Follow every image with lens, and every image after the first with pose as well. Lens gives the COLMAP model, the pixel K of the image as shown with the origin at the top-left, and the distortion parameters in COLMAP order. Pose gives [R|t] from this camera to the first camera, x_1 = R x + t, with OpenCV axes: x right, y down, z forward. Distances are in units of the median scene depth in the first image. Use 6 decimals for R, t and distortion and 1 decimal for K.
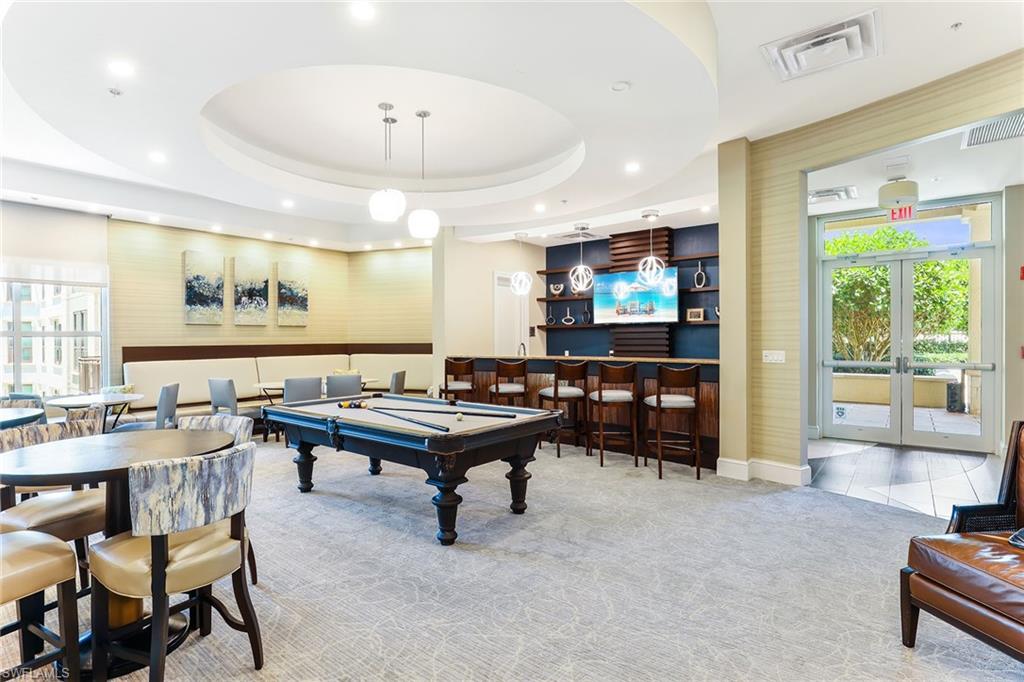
lens RADIAL K [[511.3, 0, 512.0], [0, 511.3, 341.0], [0, 0, 1]] dist [-0.016678, -0.000635]
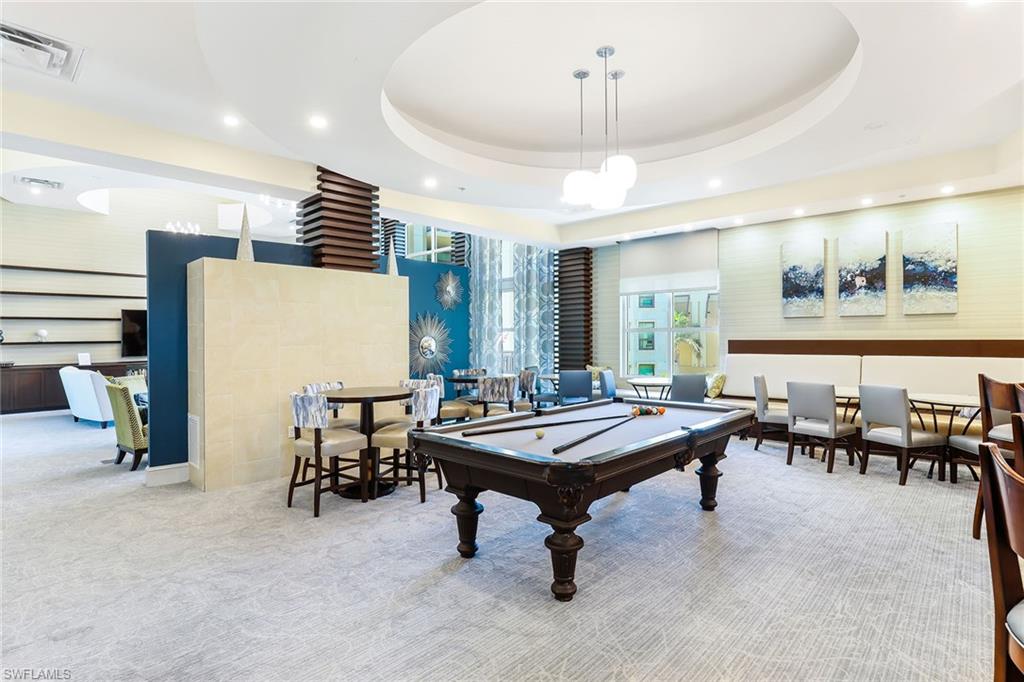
lens RADIAL K [[511.3, 0, 512.0], [0, 511.3, 341.0], [0, 0, 1]] dist [-0.016678, -0.000635]
pose [[-0.065061, 0.009948, -0.997832, 0.362700], [-0.002570, 0.999945, 0.010136, 0.002708], [0.997878, 0.003224, -0.065032, 0.533617]]
